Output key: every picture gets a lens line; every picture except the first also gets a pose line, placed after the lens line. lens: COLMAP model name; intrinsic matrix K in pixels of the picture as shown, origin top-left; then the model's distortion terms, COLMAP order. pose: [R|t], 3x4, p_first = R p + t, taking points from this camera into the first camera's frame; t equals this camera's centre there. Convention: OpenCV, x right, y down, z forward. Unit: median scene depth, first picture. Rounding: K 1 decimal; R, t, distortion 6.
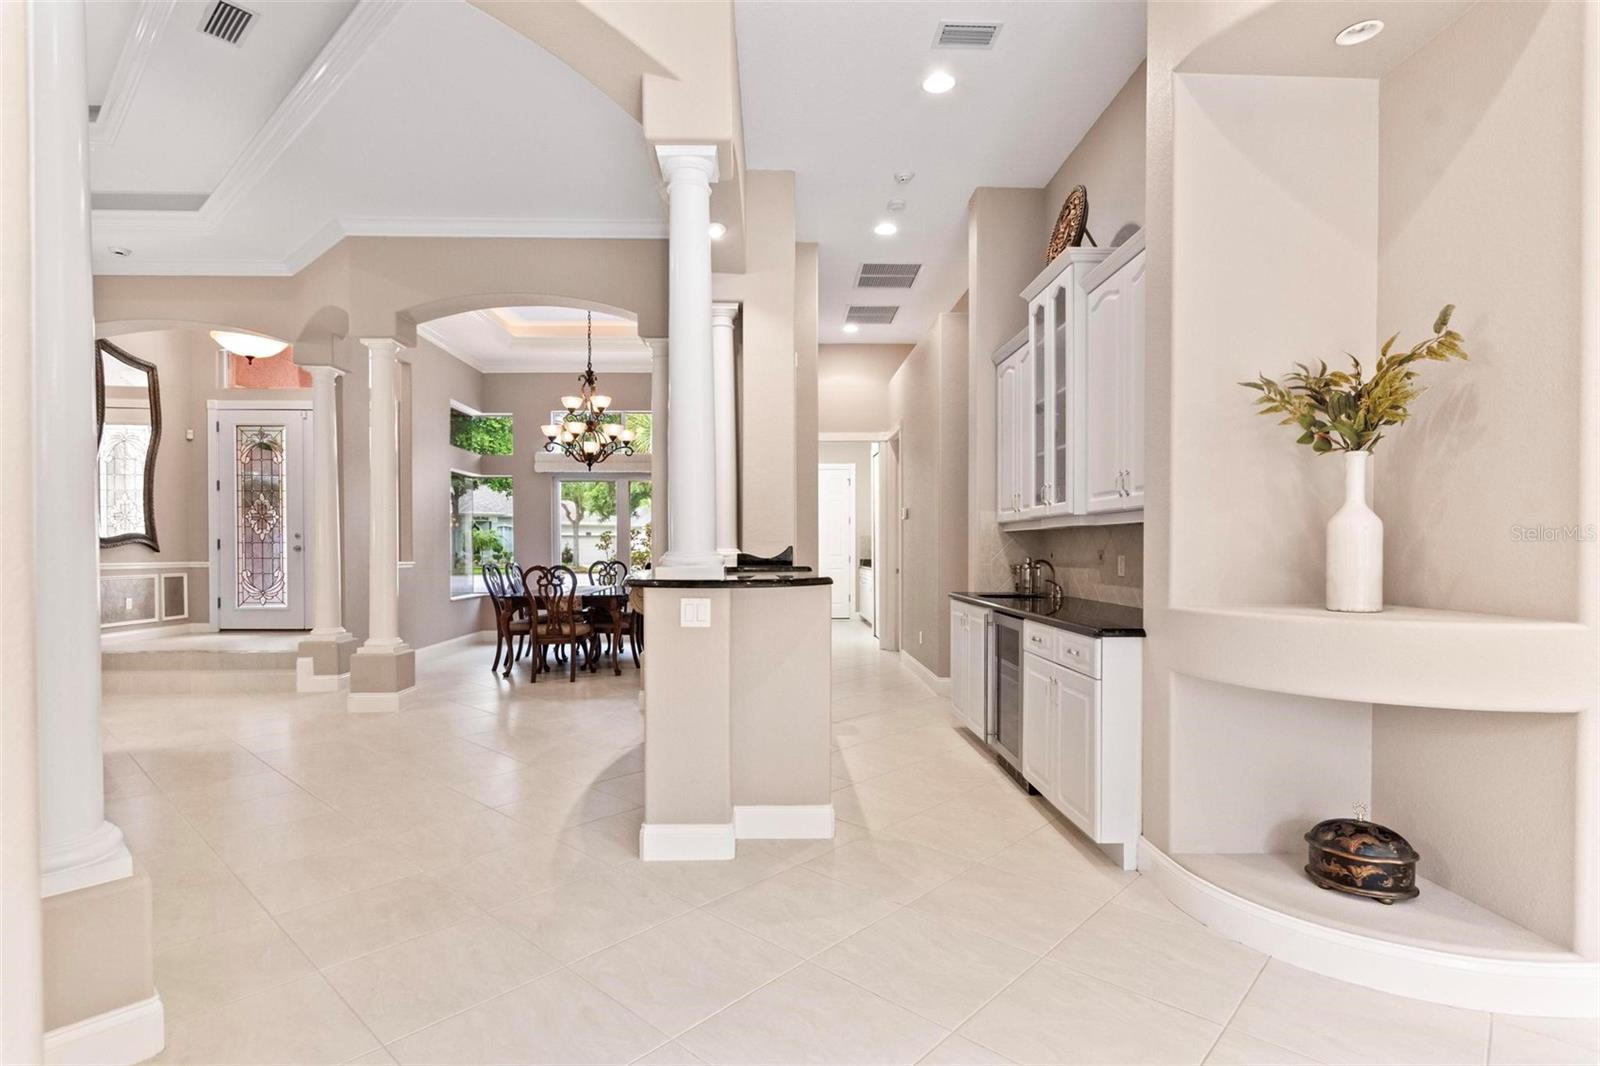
lens RADIAL K [[796.8, 0, 798.2], [0, 796.8, 555.8], [0, 0, 1]] dist [0.001935, -0.000305]
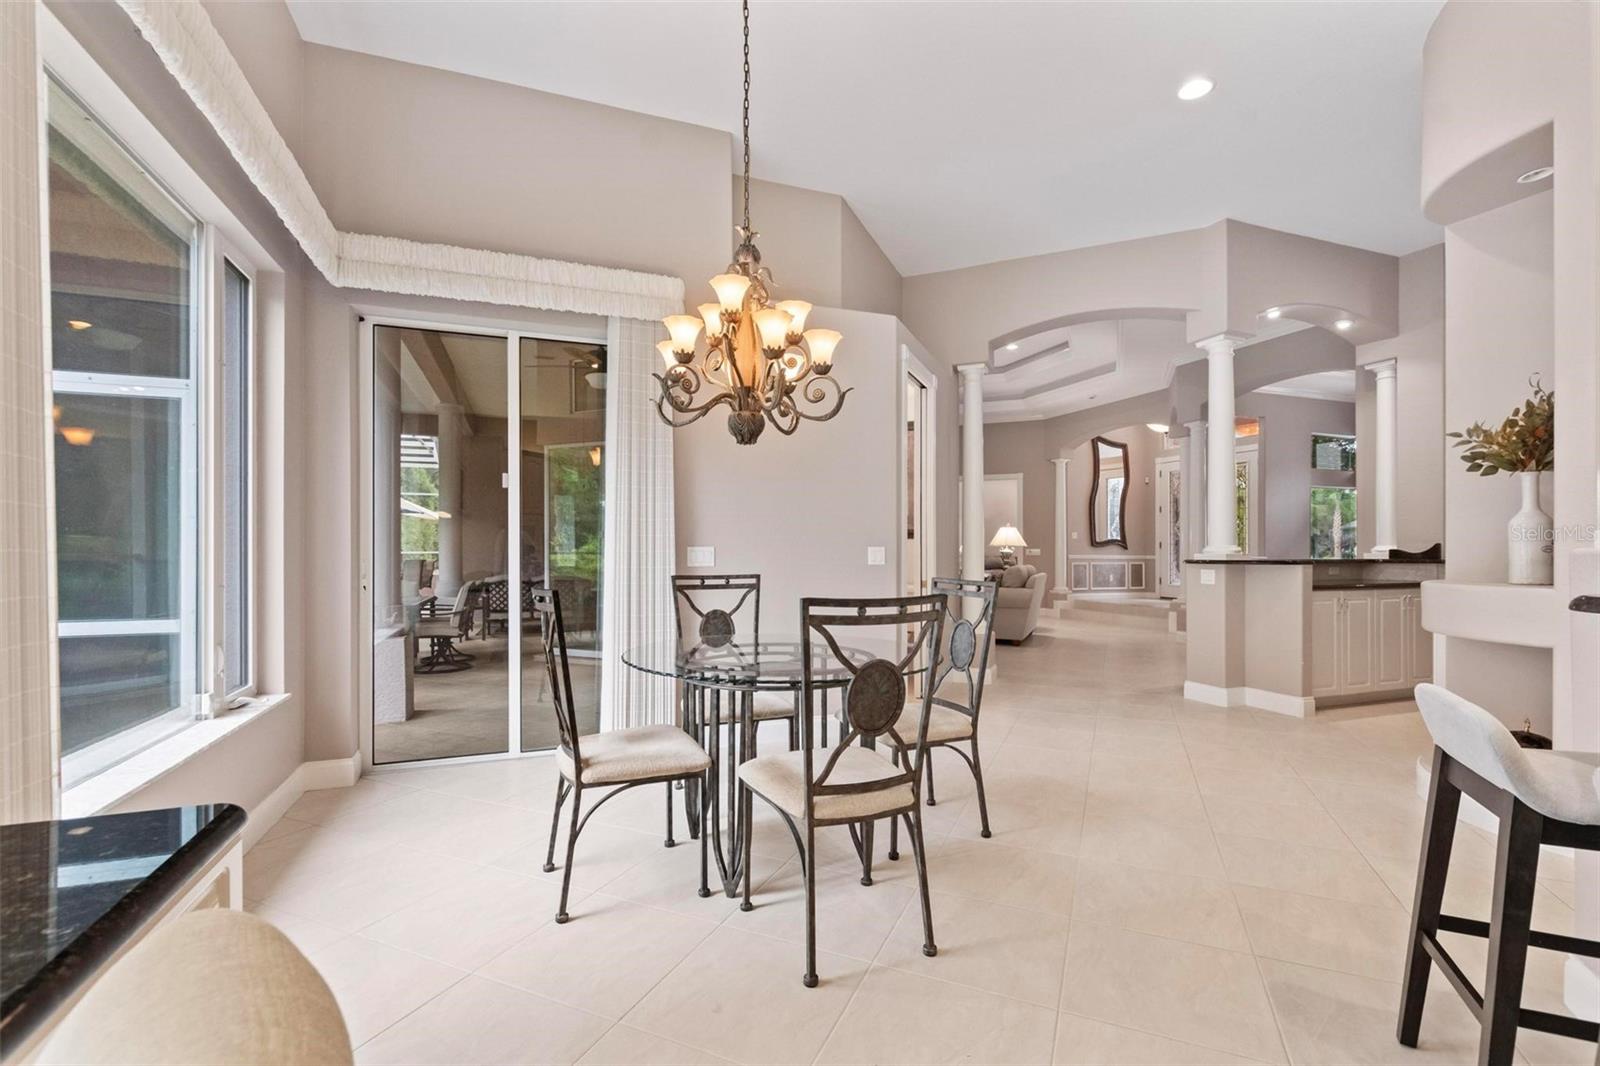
lens RADIAL K [[696.9, 0, 799.8], [0, 696.9, 553.1], [0, 0, 1]] dist [0.009580, -0.005277]
pose [[0.321327, 0.005110, -0.946954, 1.465597], [-0.009205, 0.999955, 0.002273, 0.020887], [0.946923, 0.007987, 0.321360, -0.615212]]
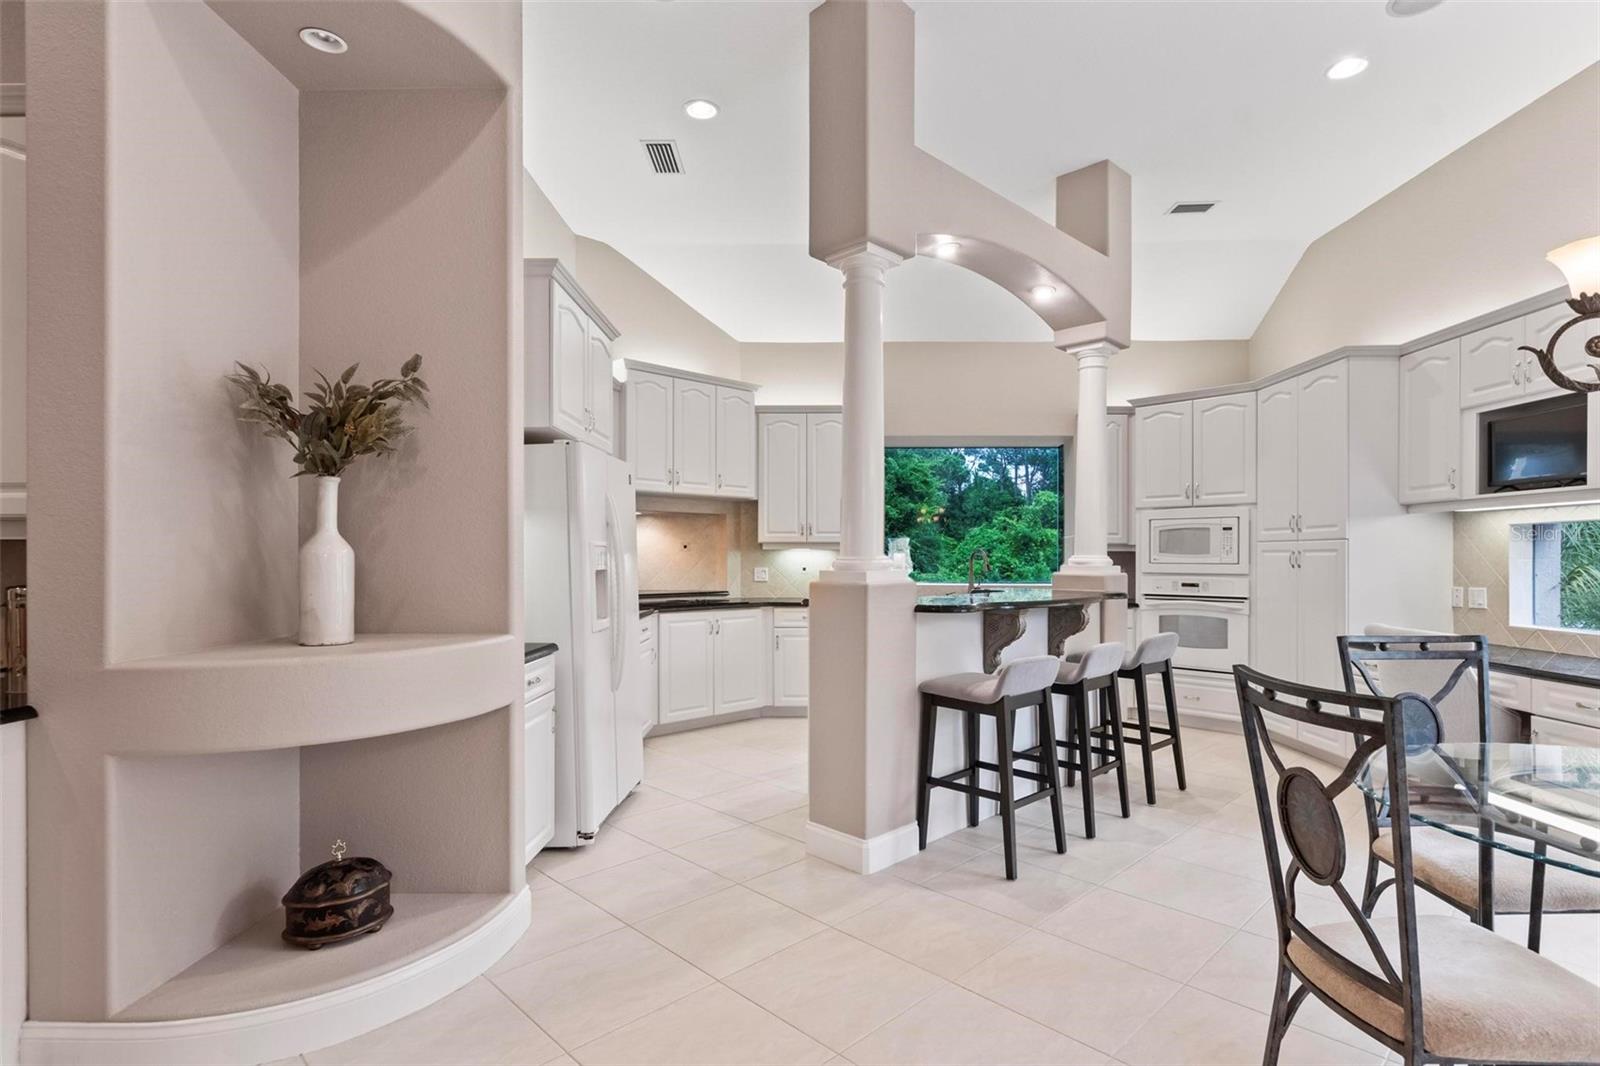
lens RADIAL K [[796.8, 0, 798.2], [0, 796.8, 555.8], [0, 0, 1]] dist [0.001935, -0.000305]
pose [[0.049275, -0.000397, 0.998785, -0.230032], [0.011209, 0.999937, -0.000155, -0.029712], [-0.998722, 0.011203, 0.049276, 0.393734]]
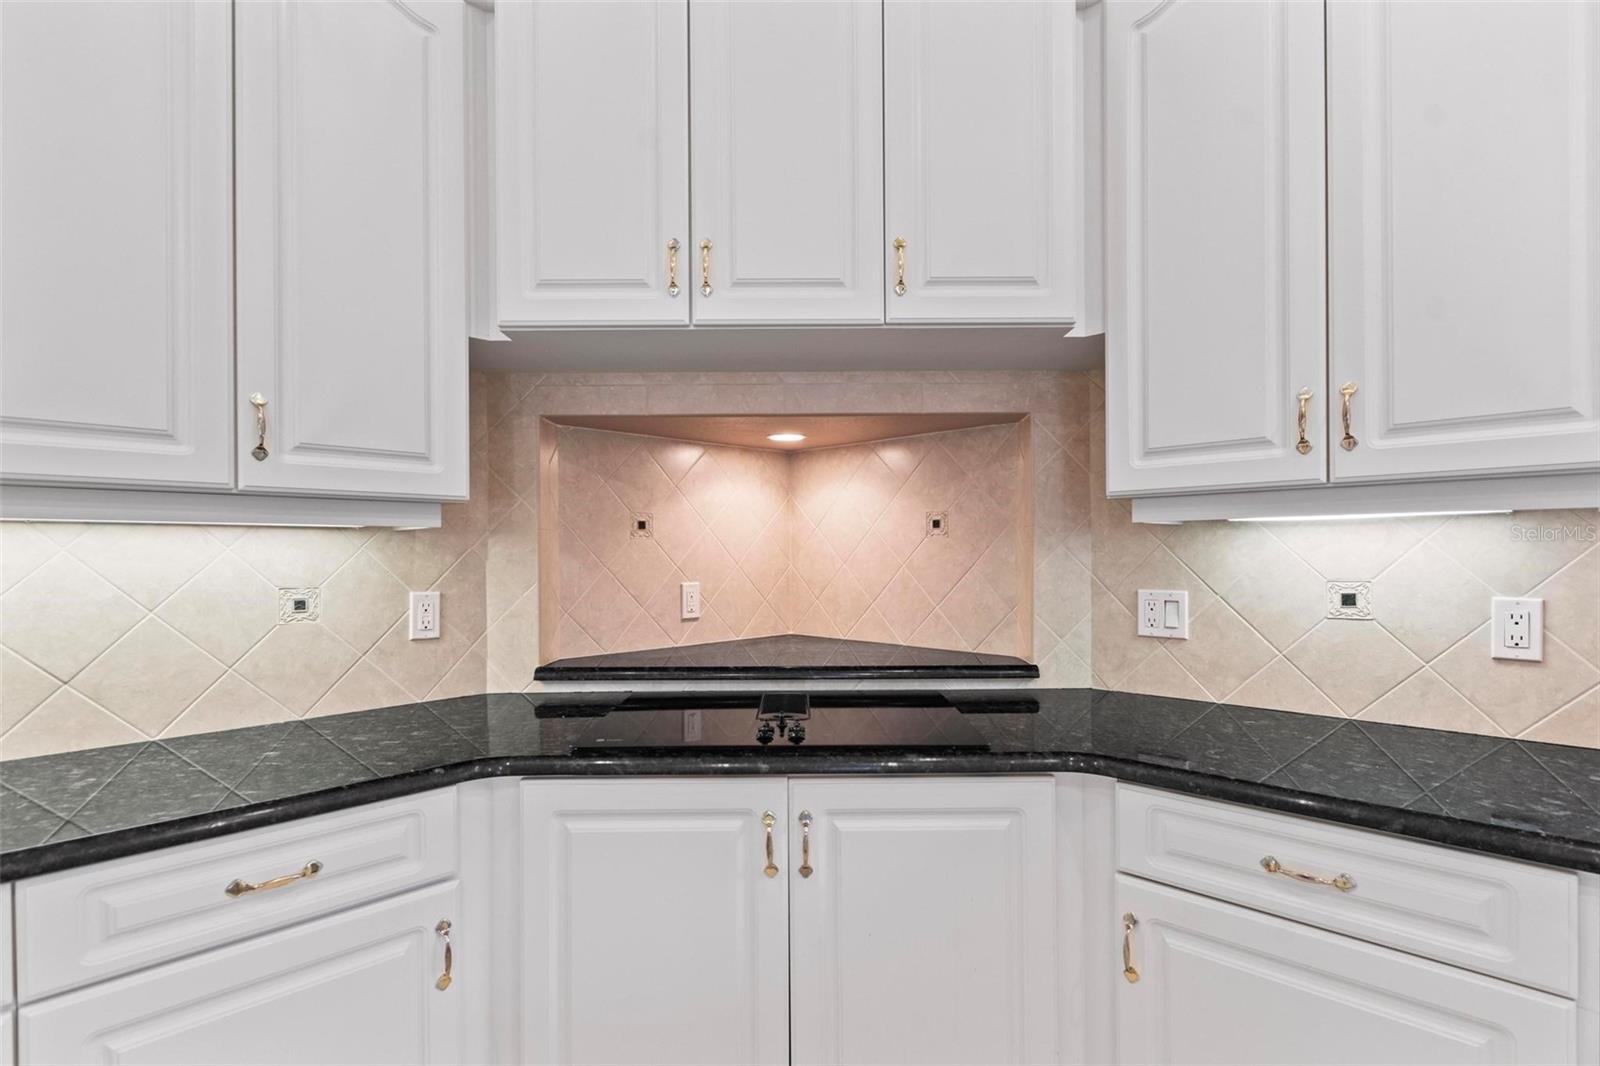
lens RADIAL K [[769.6, 0, 801.9], [0, 769.6, 557.7], [0, 0, 1]] dist [-0.001444, 0.000225]
pose [[0.726741, -0.008362, 0.686861, 1.734985], [0.015395, 0.999873, -0.004116, -0.024325], [-0.686739, 0.013566, 0.726777, 0.355755]]
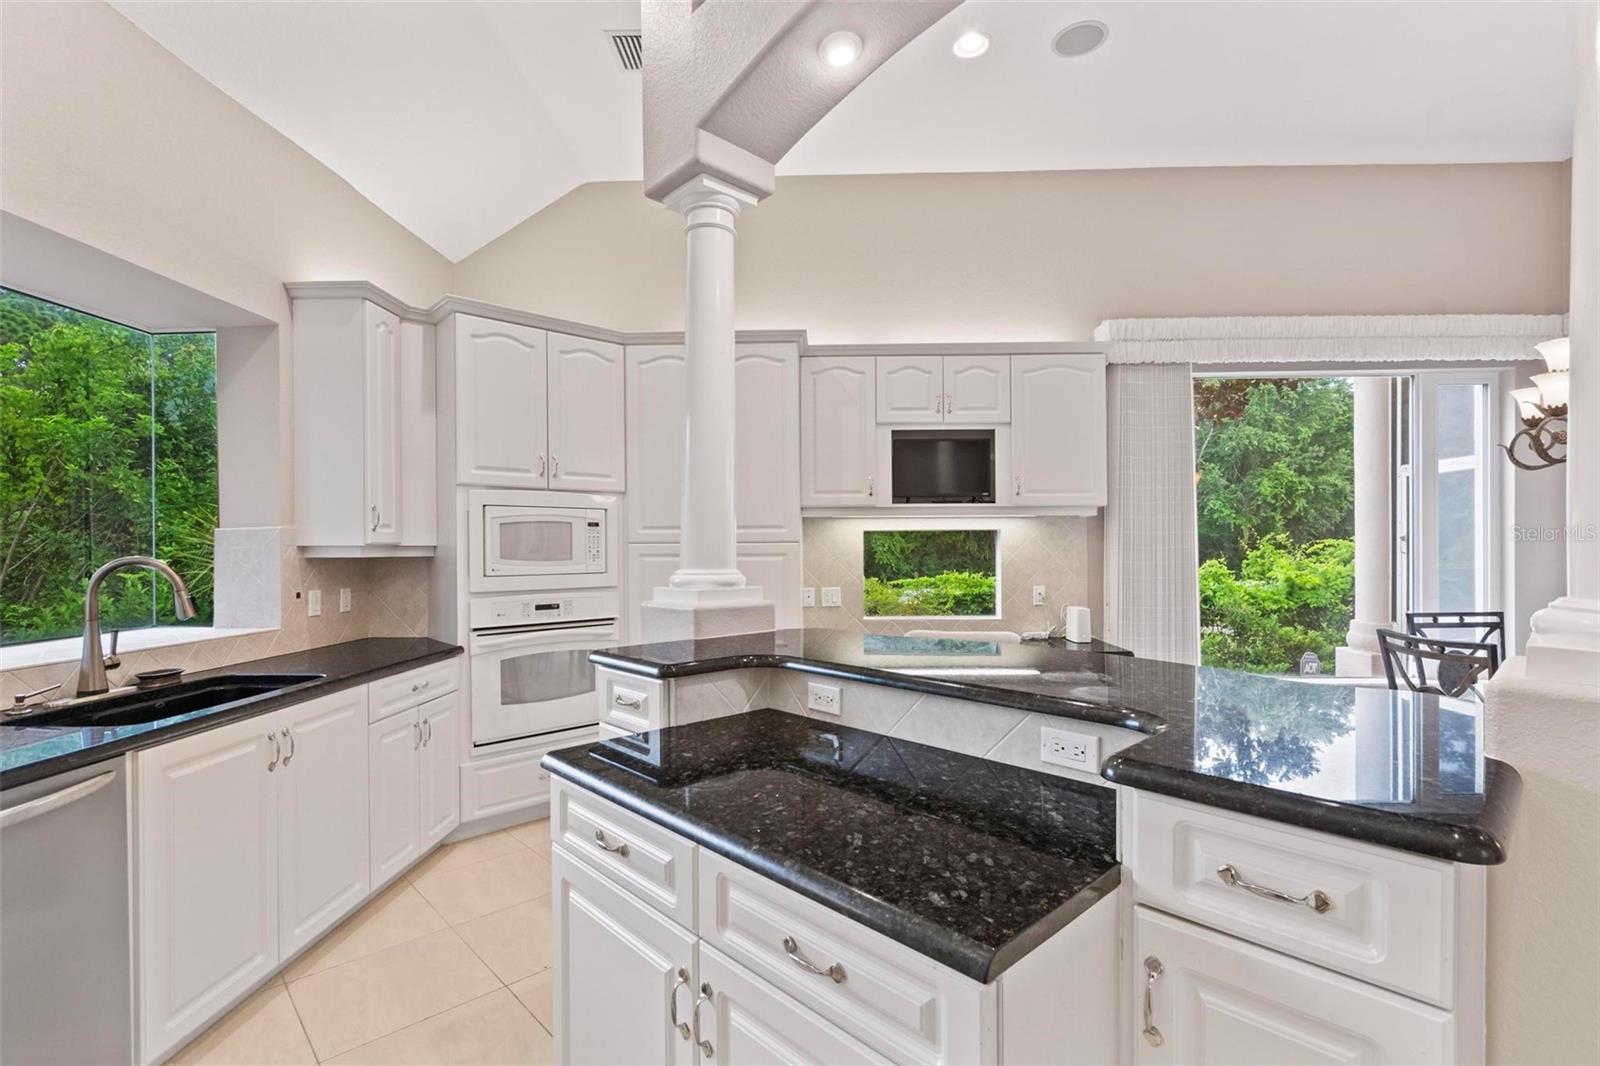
lens RADIAL K [[734.6, 0, 799.4], [0, 734.6, 548.2], [0, 0, 1]] dist [-0.000231, -0.000734]
pose [[-0.997842, 0.004811, 0.065478, 1.589010], [0.005857, 0.999858, 0.015789, -0.066616], [-0.065393, 0.016139, -0.997729, 0.764095]]
